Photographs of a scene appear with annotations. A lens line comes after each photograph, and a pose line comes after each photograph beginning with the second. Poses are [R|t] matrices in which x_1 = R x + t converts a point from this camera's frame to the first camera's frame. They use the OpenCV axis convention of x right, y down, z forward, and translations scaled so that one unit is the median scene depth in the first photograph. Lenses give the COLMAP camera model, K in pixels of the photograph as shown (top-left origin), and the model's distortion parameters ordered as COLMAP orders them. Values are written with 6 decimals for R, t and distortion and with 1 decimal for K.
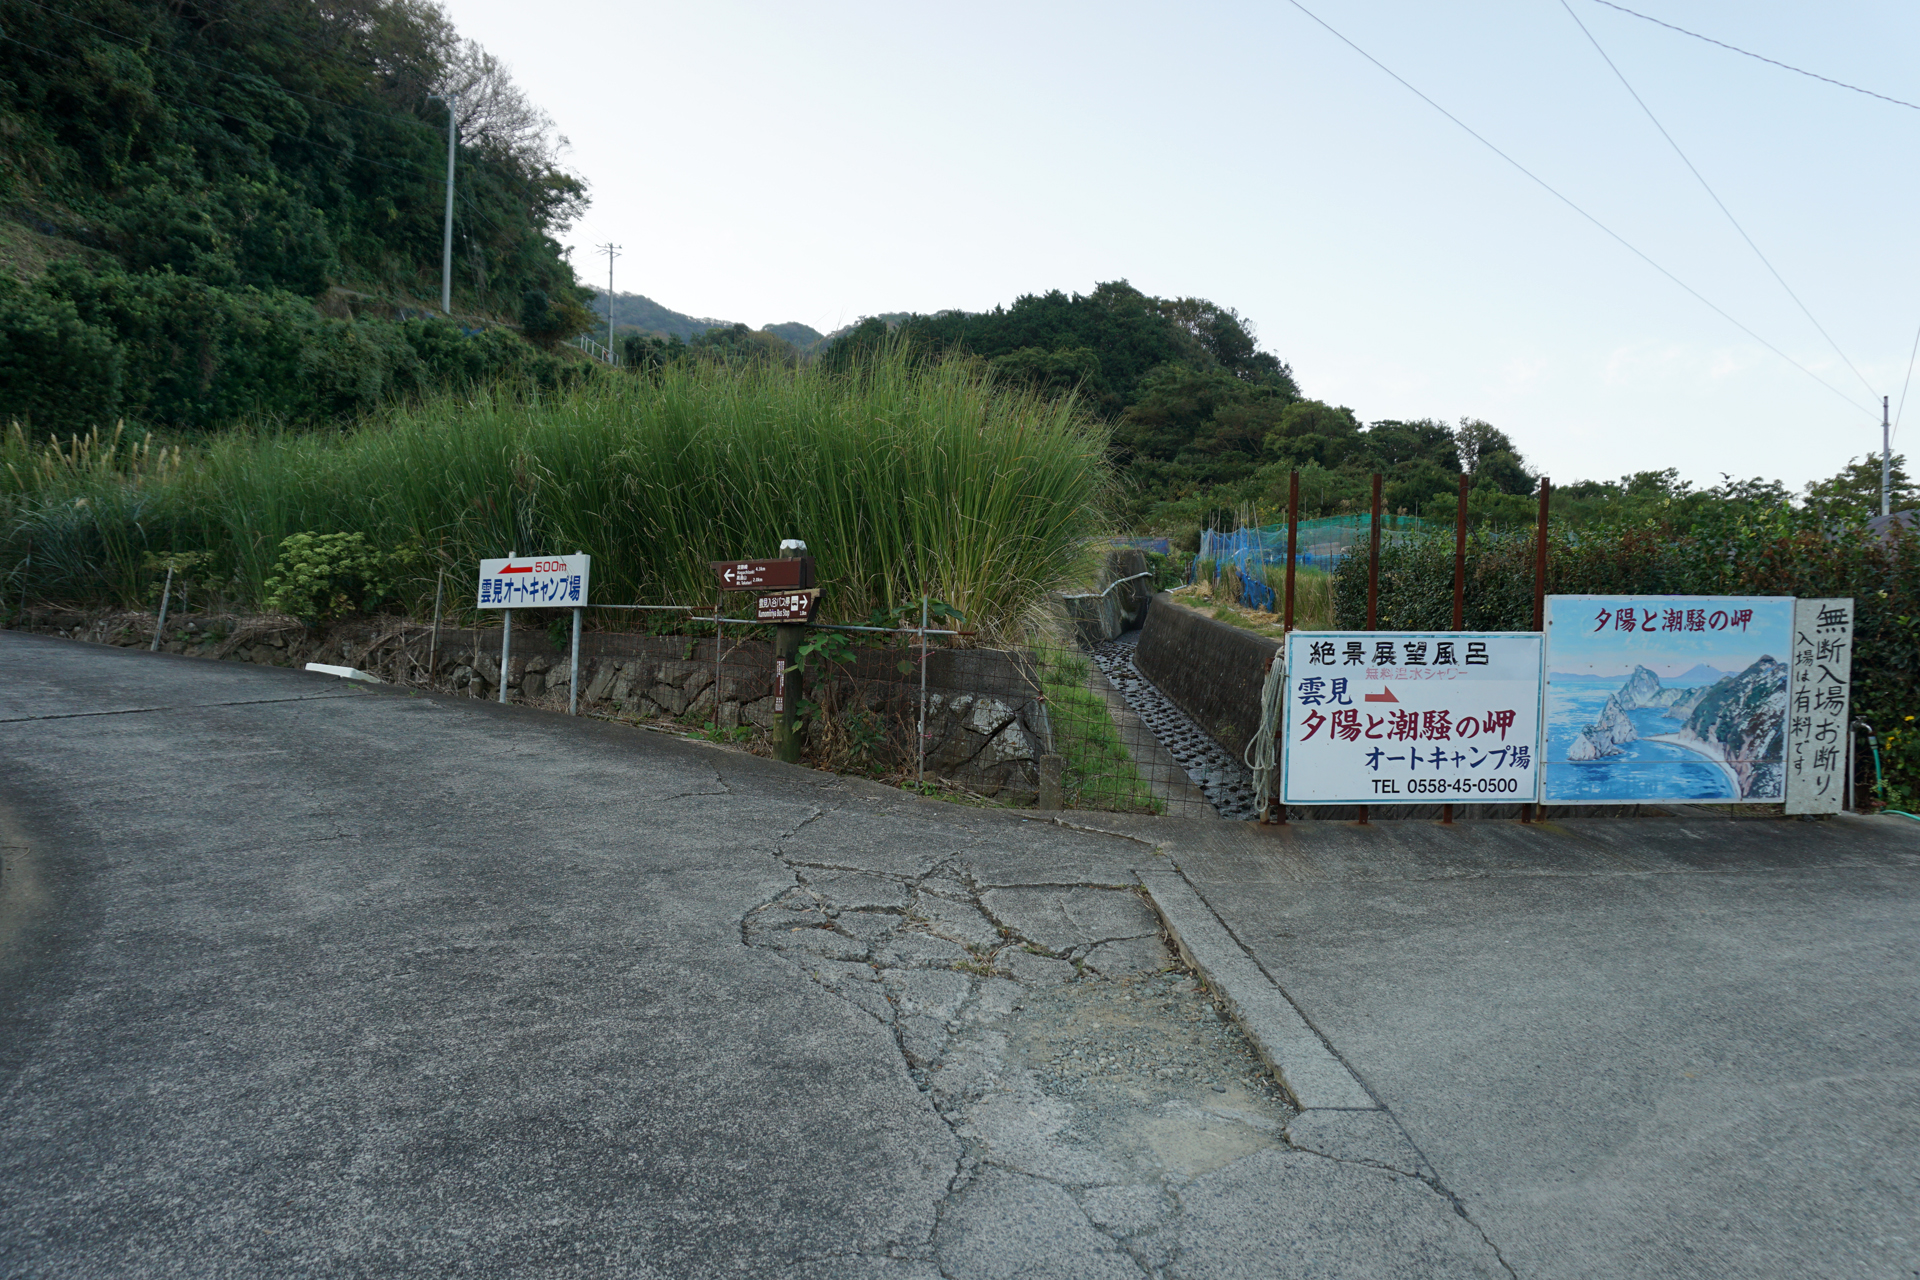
lens RADIAL K [[1295.7, 0, 961.7], [0, 1295.7, 657.3], [0, 0, 1]] dist [-0.050175, 0.039682]
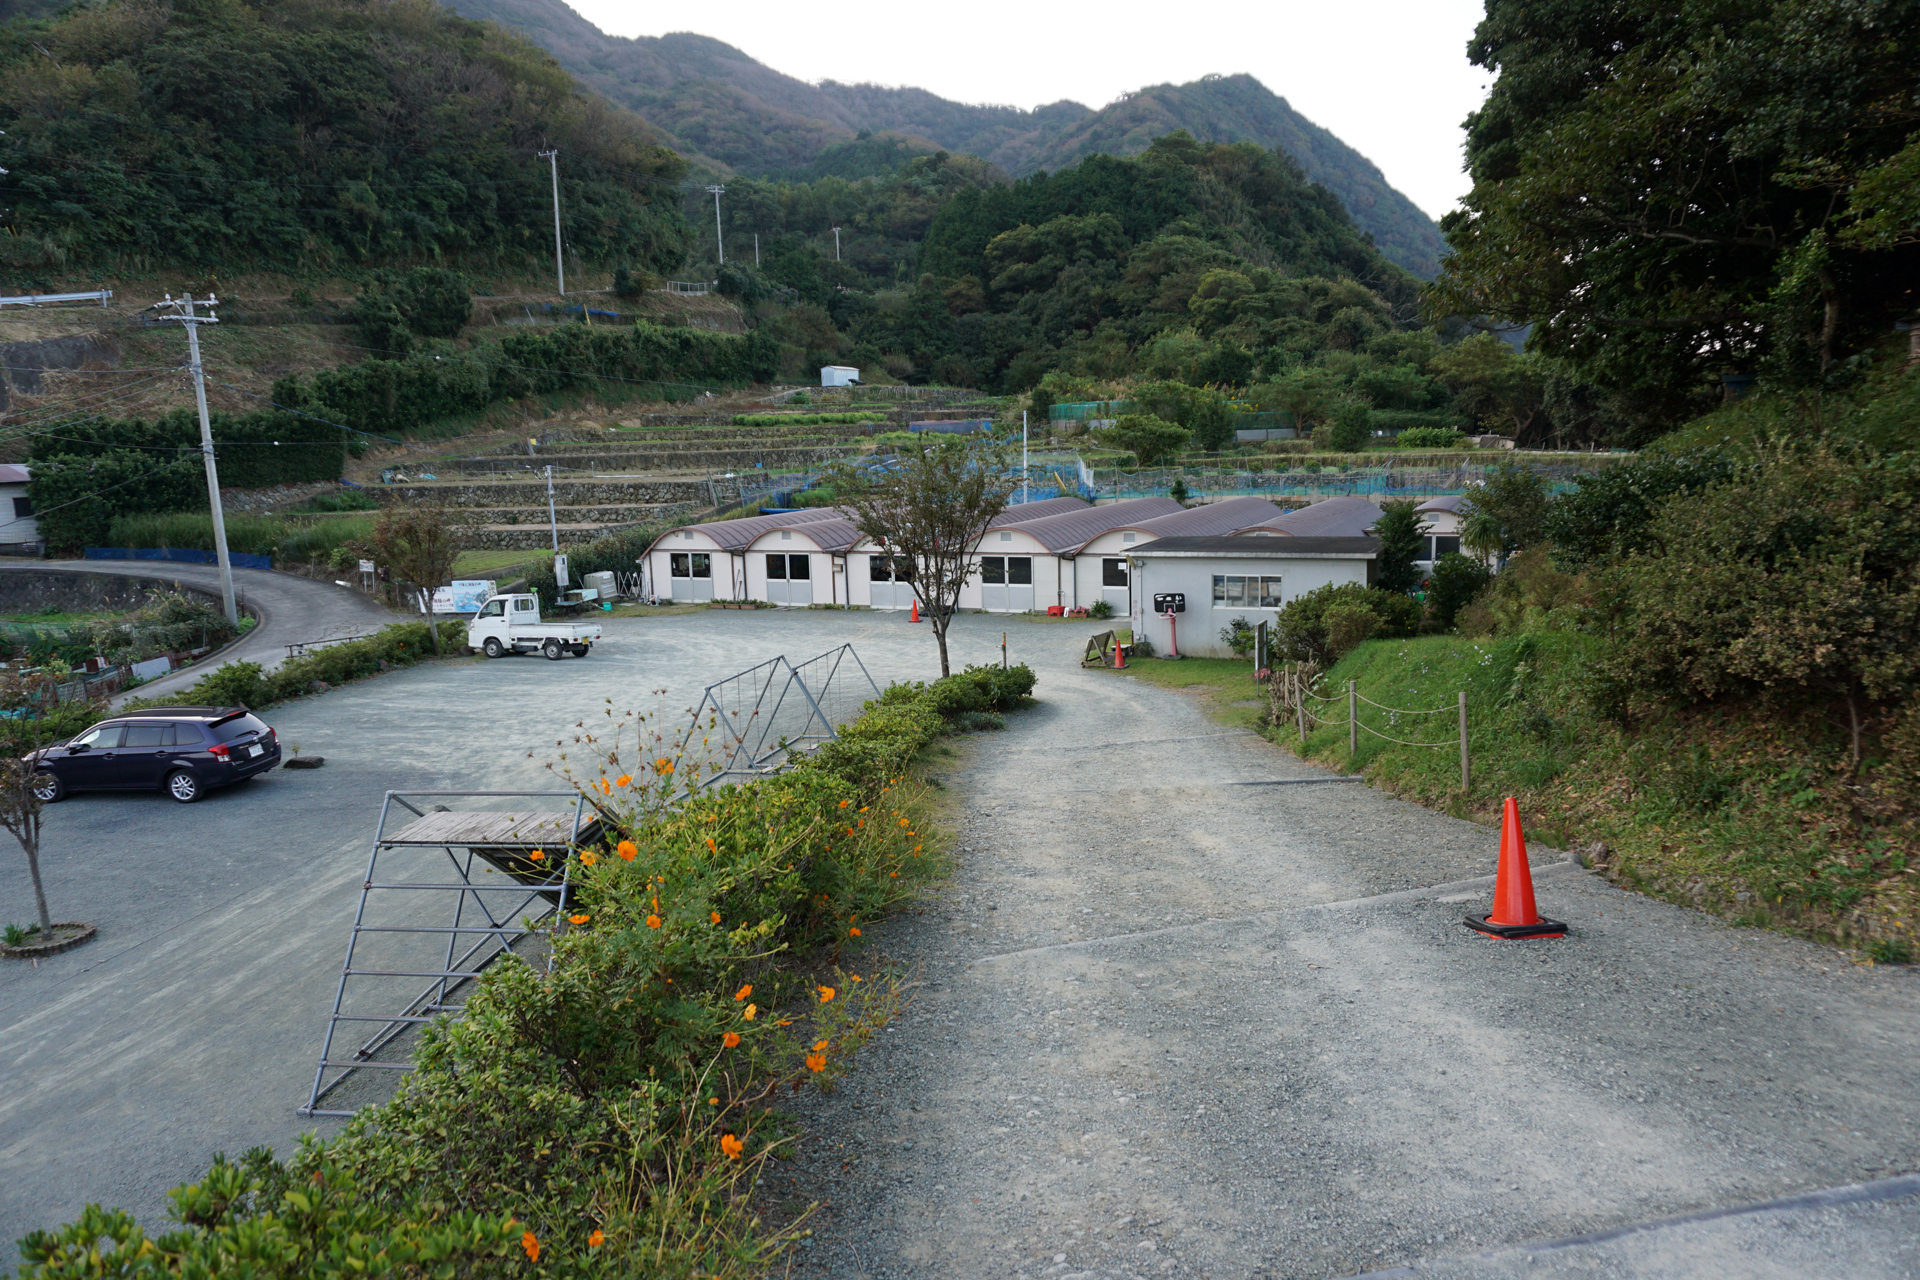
lens RADIAL K [[1295.7, 0, 961.7], [0, 1295.7, 657.3], [0, 0, 1]] dist [-0.050175, 0.039682]
pose [[0.968487, -0.004248, -0.249028, 0.610261], [0.047399, 0.984725, 0.167540, -0.085318], [0.244513, -0.174064, 0.953895, -0.624223]]
